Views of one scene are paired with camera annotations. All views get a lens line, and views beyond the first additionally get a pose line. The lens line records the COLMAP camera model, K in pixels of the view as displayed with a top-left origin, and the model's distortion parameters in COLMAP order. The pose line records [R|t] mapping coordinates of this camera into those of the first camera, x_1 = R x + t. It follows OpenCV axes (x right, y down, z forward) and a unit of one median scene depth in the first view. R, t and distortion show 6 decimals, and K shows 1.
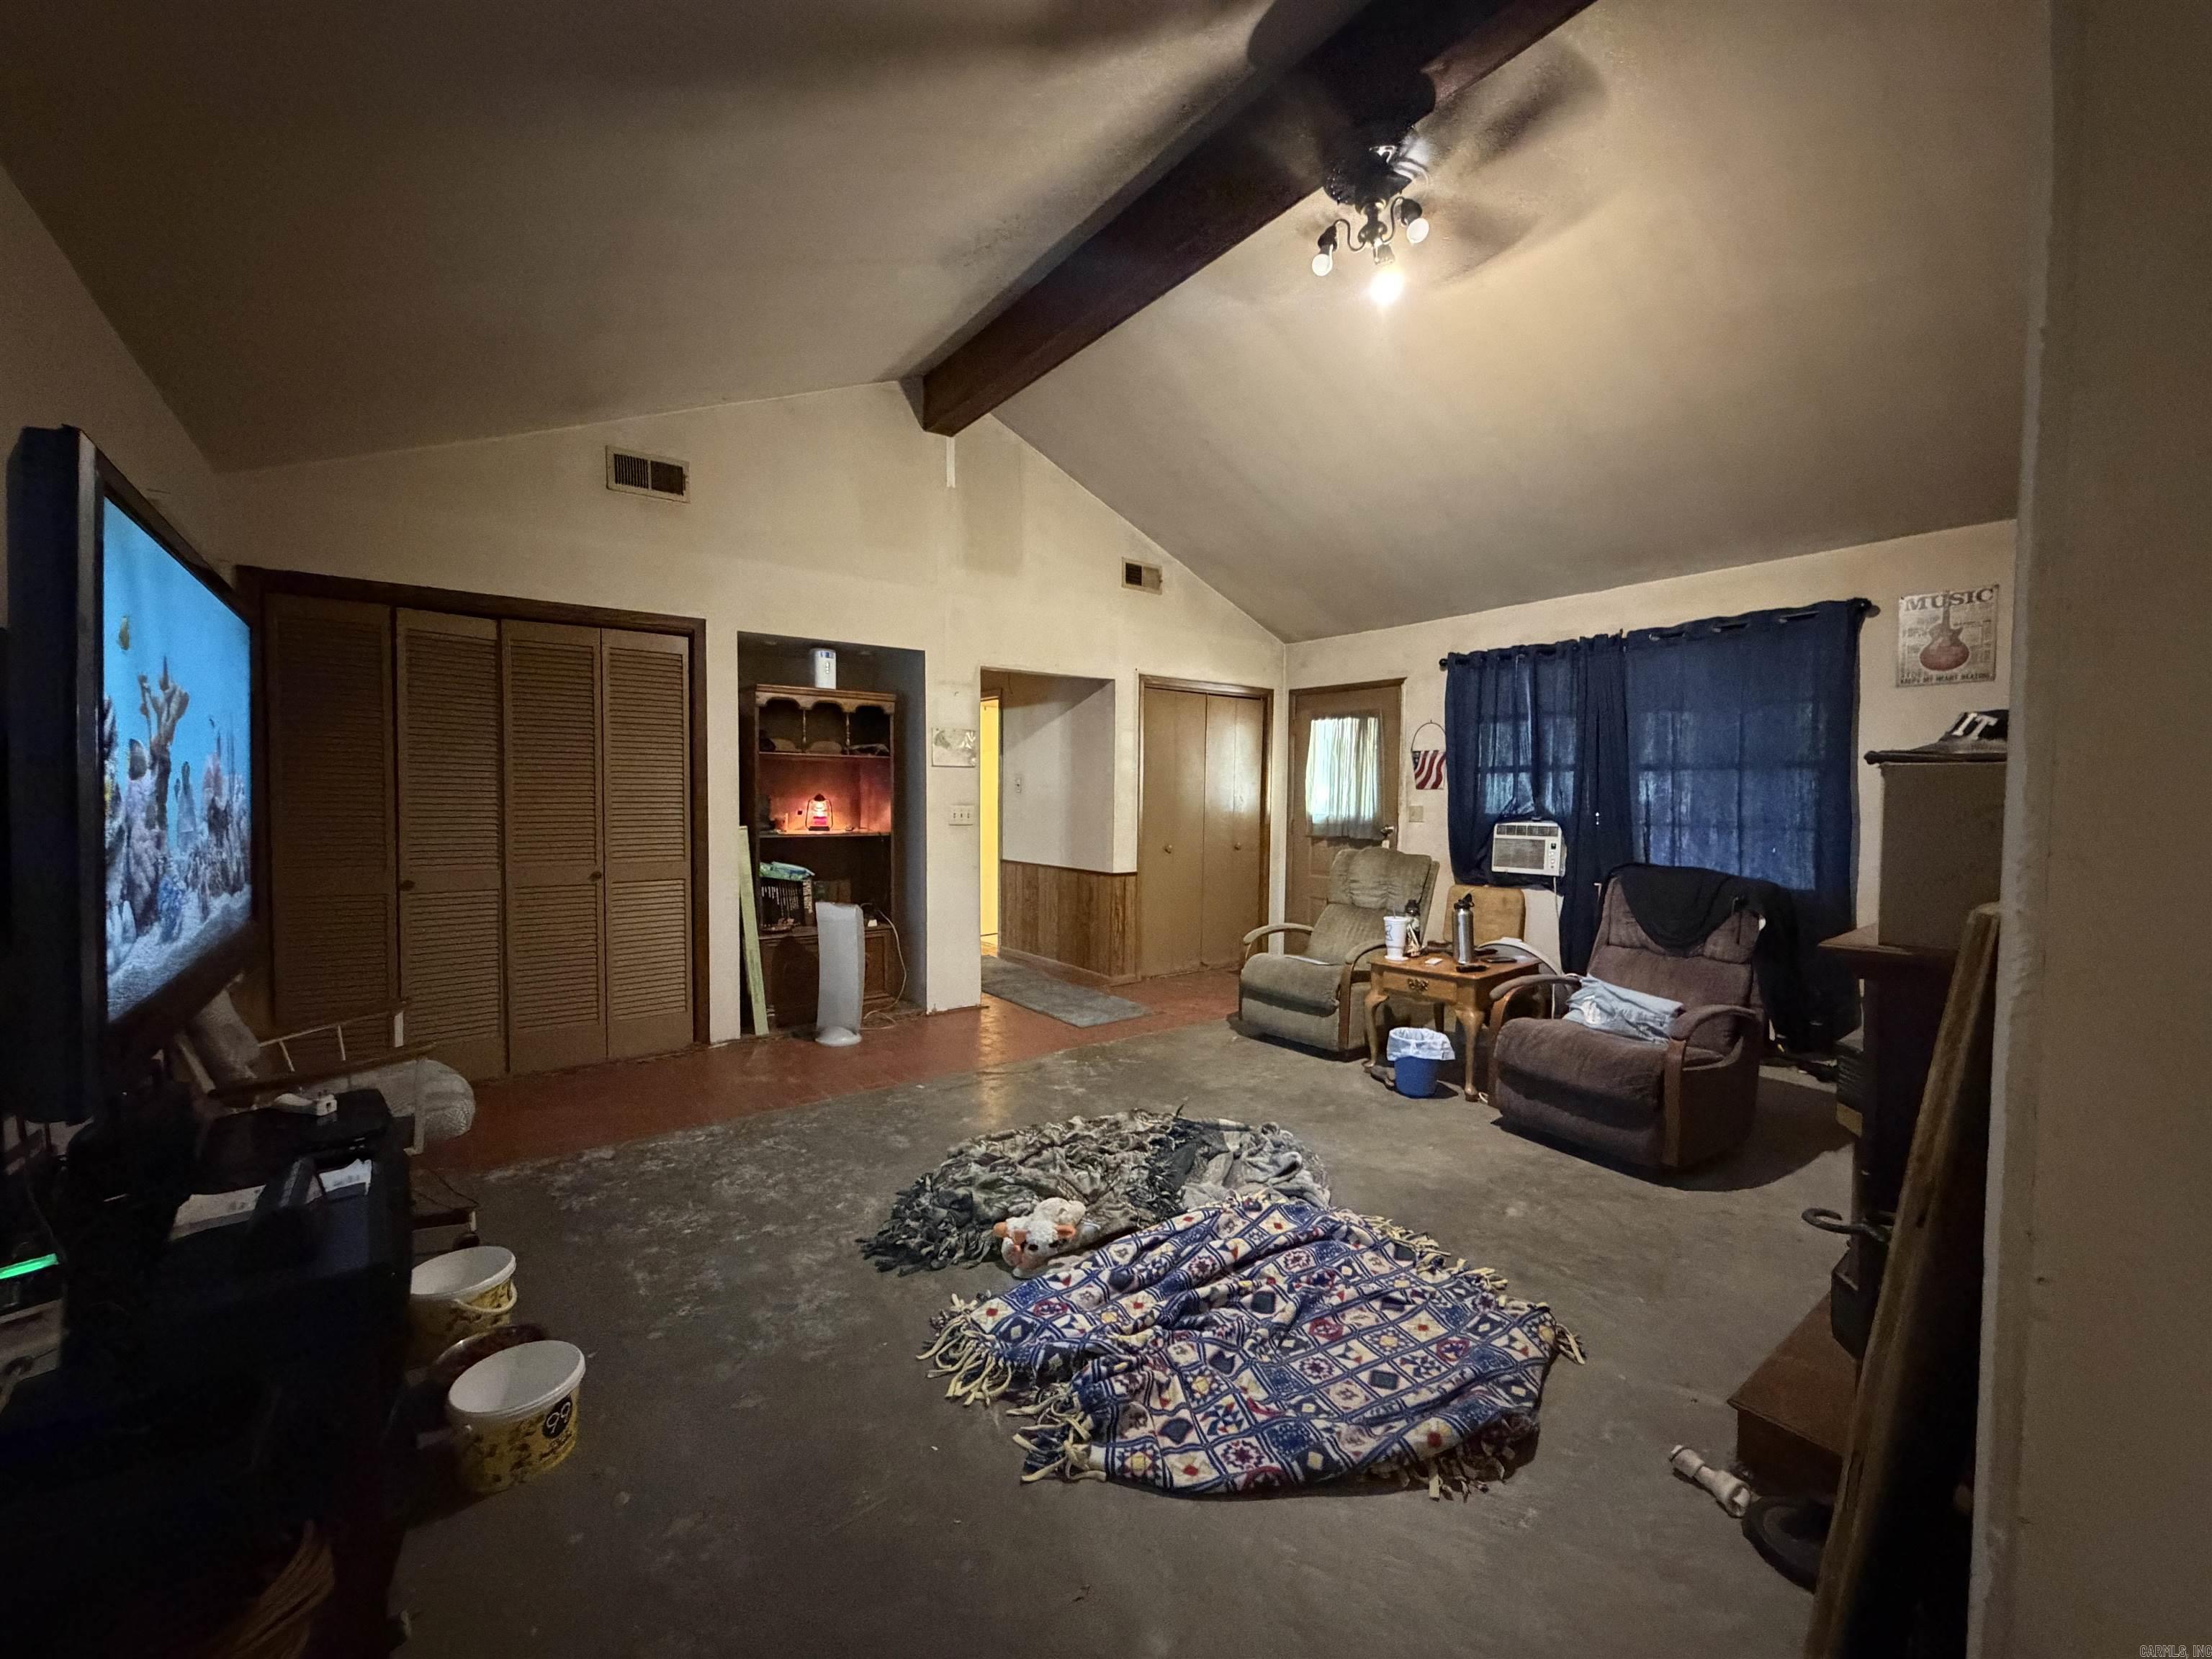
lens RADIAL K [[873.4, 0, 1106.0], [0, 873.4, 829.5], [0, 0, 1]] dist [-0.003060, -0.000682]
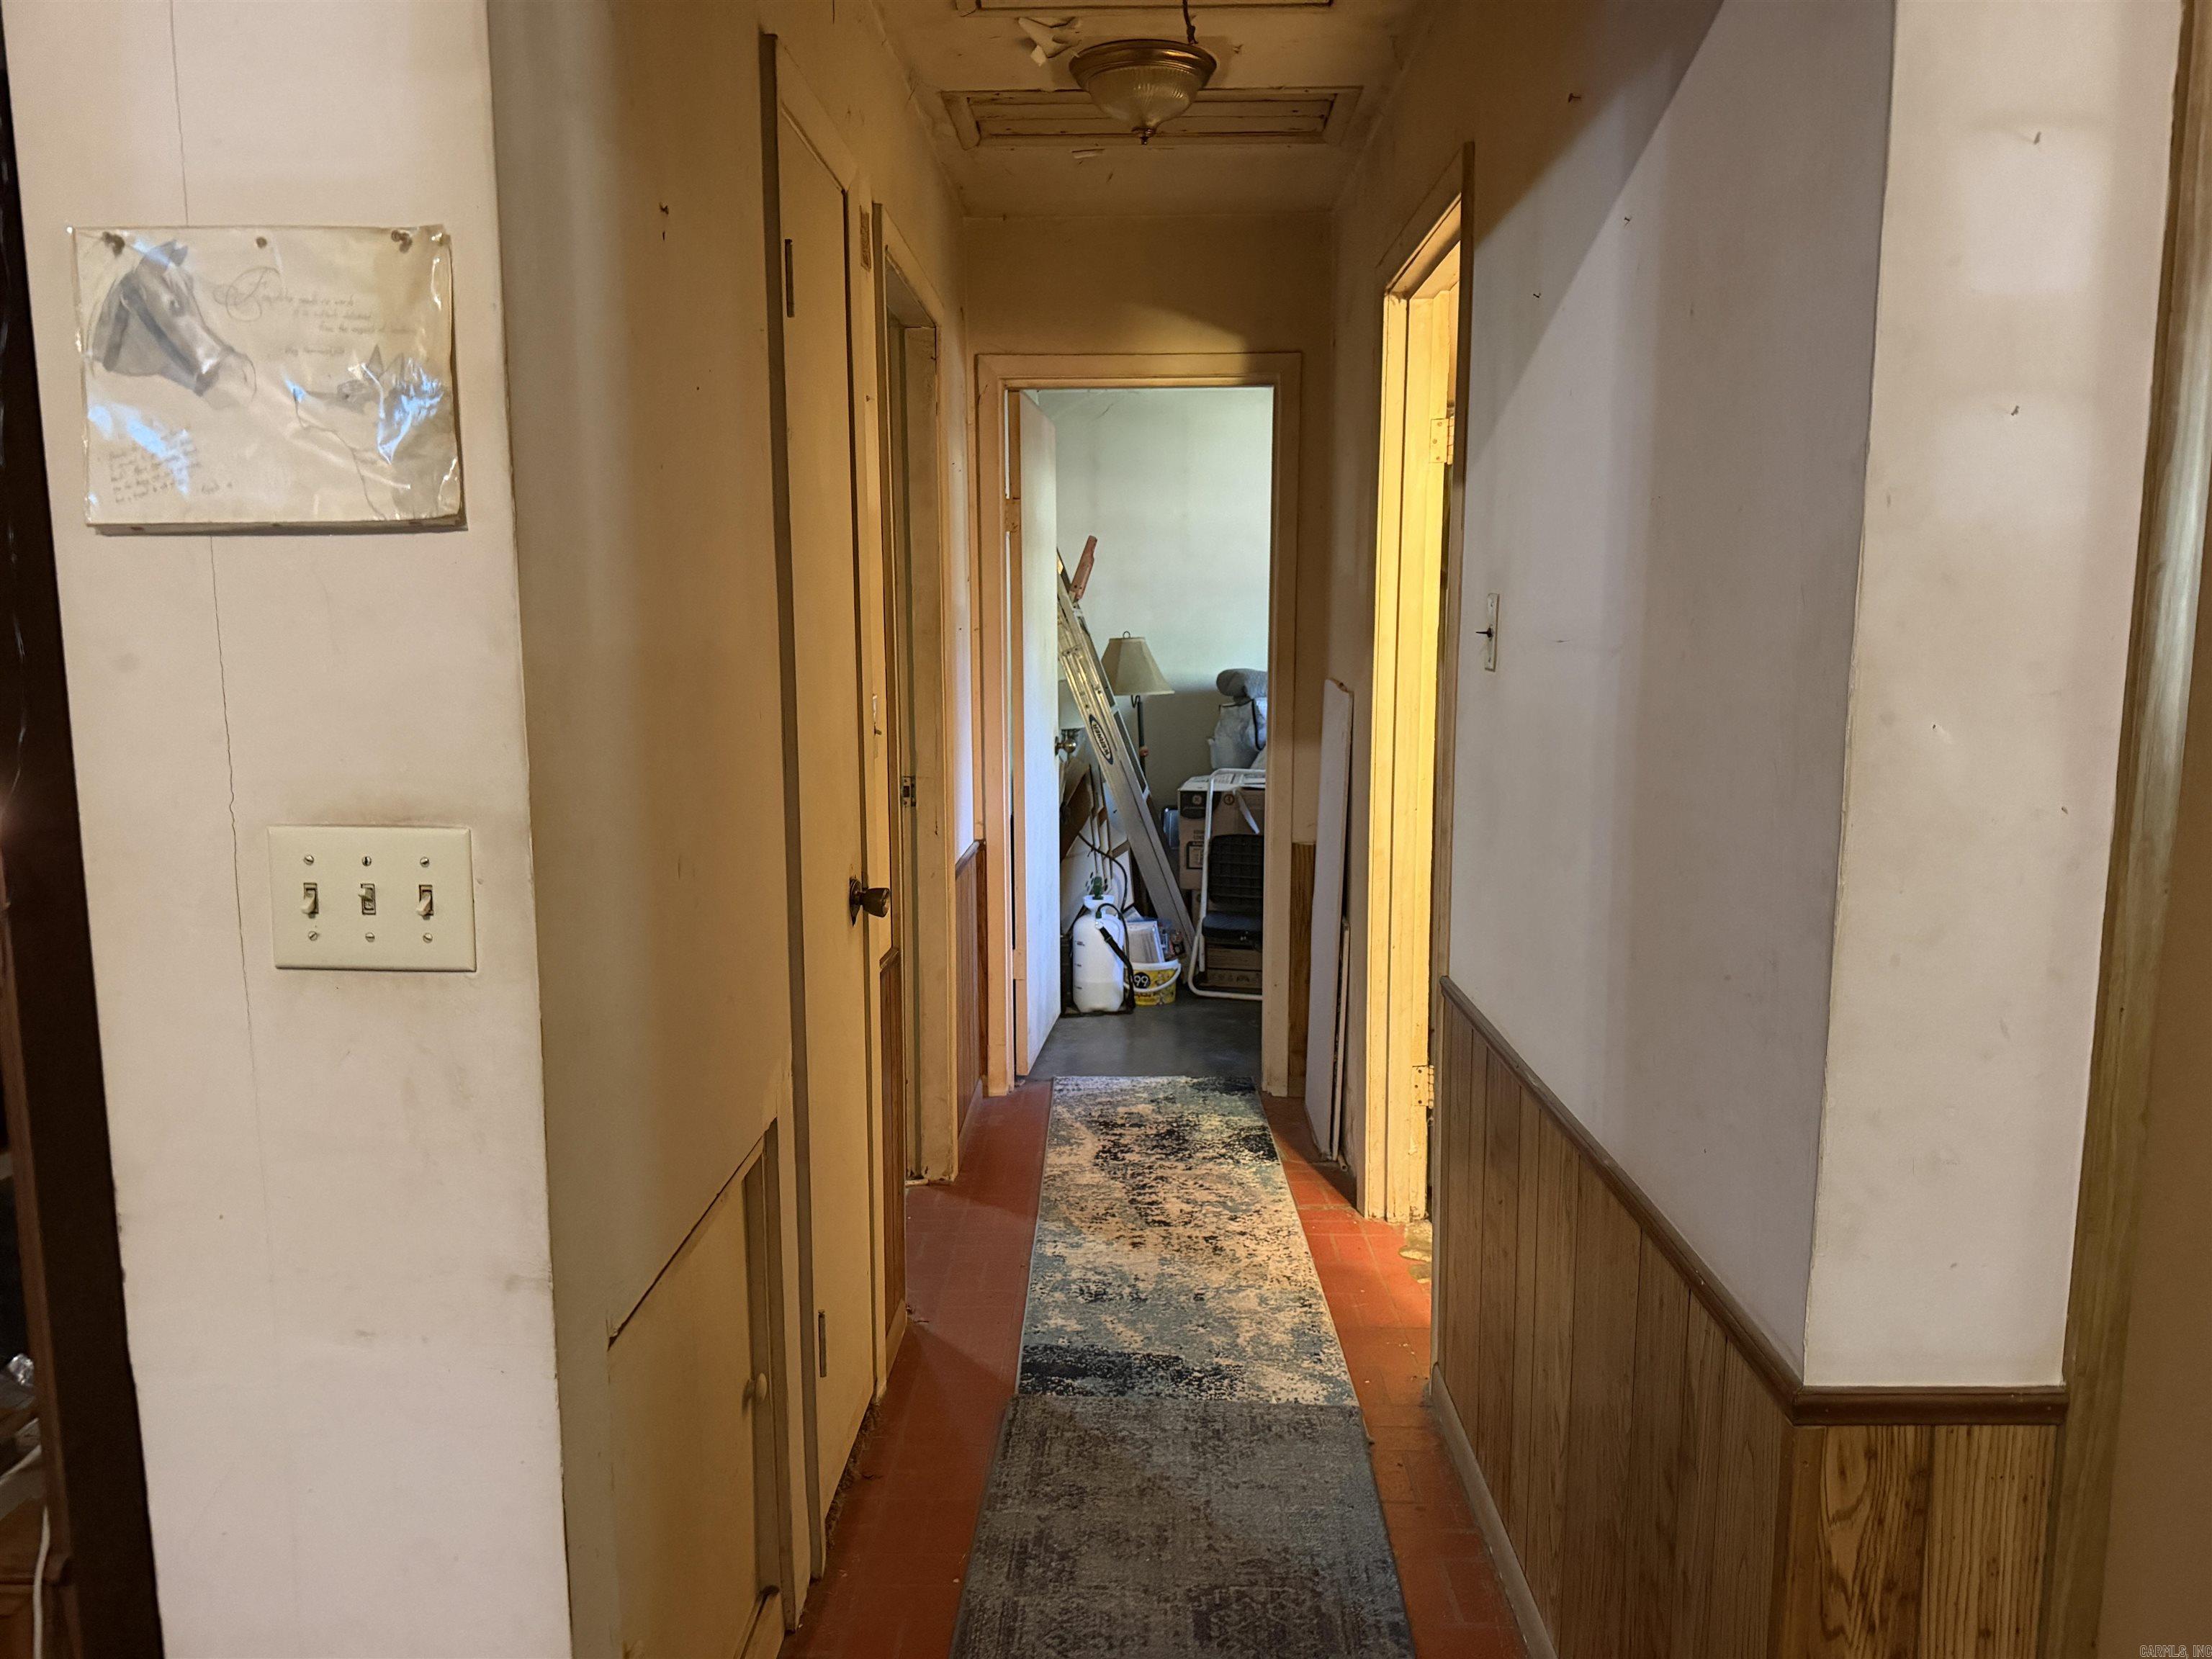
lens RADIAL K [[1556.4, 0, 1102.7], [0, 1556.4, 838.8], [0, 0, 1]] dist [0.099448, -0.159432]
pose [[0.777783, 0.072795, -0.624304, 0.093084], [-0.014293, 0.995062, 0.098219, -0.066303], [0.628371, -0.067470, 0.774982, 1.156732]]
